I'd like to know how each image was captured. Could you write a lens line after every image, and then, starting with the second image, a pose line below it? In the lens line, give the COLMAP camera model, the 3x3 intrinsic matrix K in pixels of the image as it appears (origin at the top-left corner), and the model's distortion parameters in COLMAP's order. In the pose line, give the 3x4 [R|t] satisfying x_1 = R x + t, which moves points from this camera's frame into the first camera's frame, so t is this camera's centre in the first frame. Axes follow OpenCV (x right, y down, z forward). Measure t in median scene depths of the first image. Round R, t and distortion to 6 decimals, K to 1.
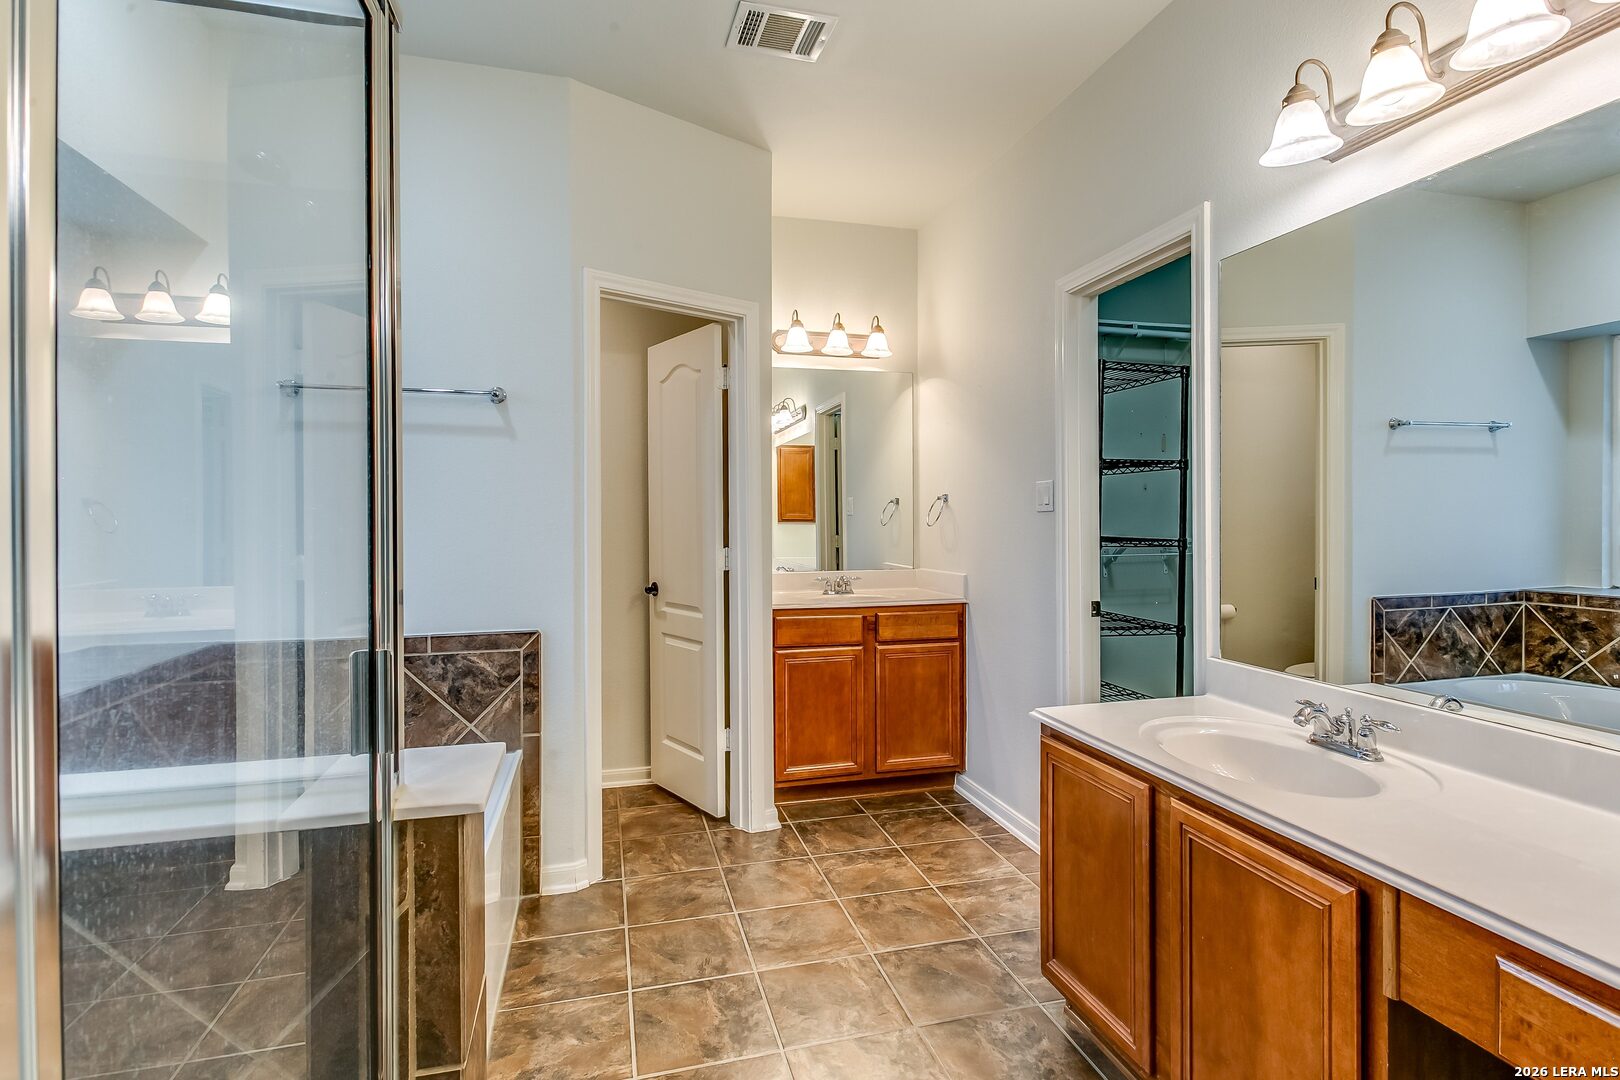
lens RADIAL K [[786.3, 0, 825.4], [0, 786.3, 517.4], [0, 0, 1]] dist [0.007883, -0.003851]
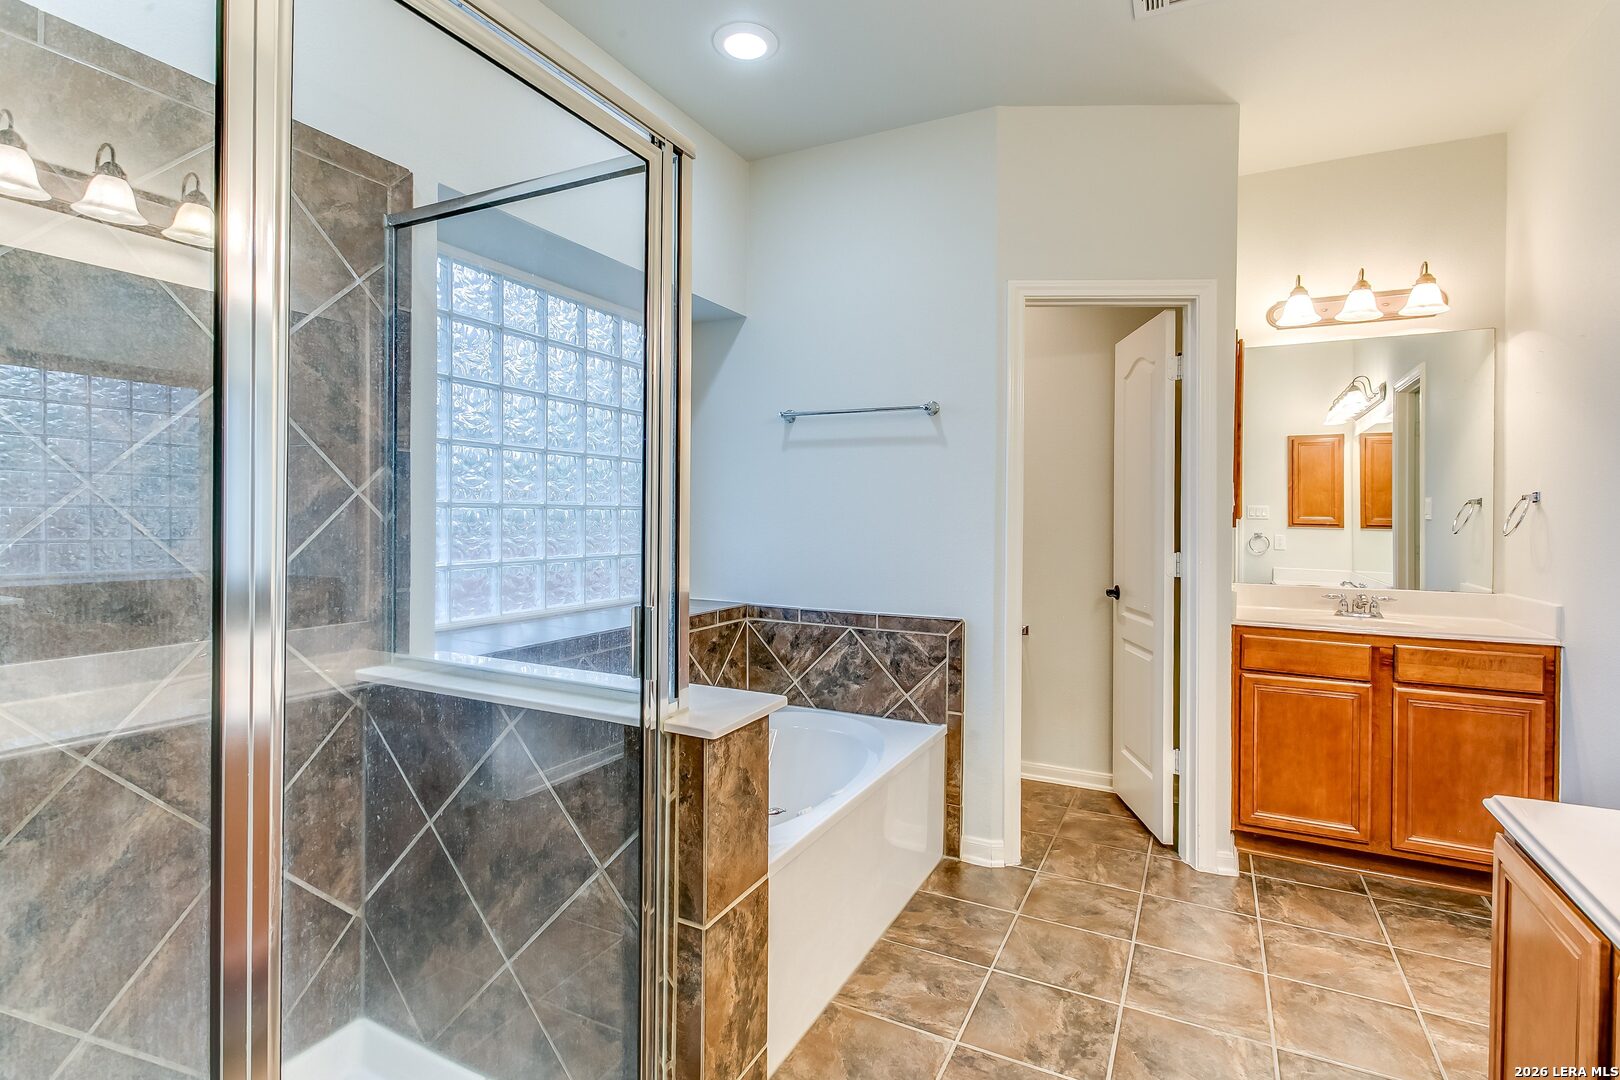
lens RADIAL K [[786.3, 0, 838.7], [0, 786.3, 515.6], [0, 0, 1]] dist [0.007883, -0.003851]
pose [[0.747522, 0.011572, -0.664136, 0.208205], [-0.013548, 0.999906, 0.002174, -0.001268], [0.664099, 0.007372, 0.747608, 0.055643]]
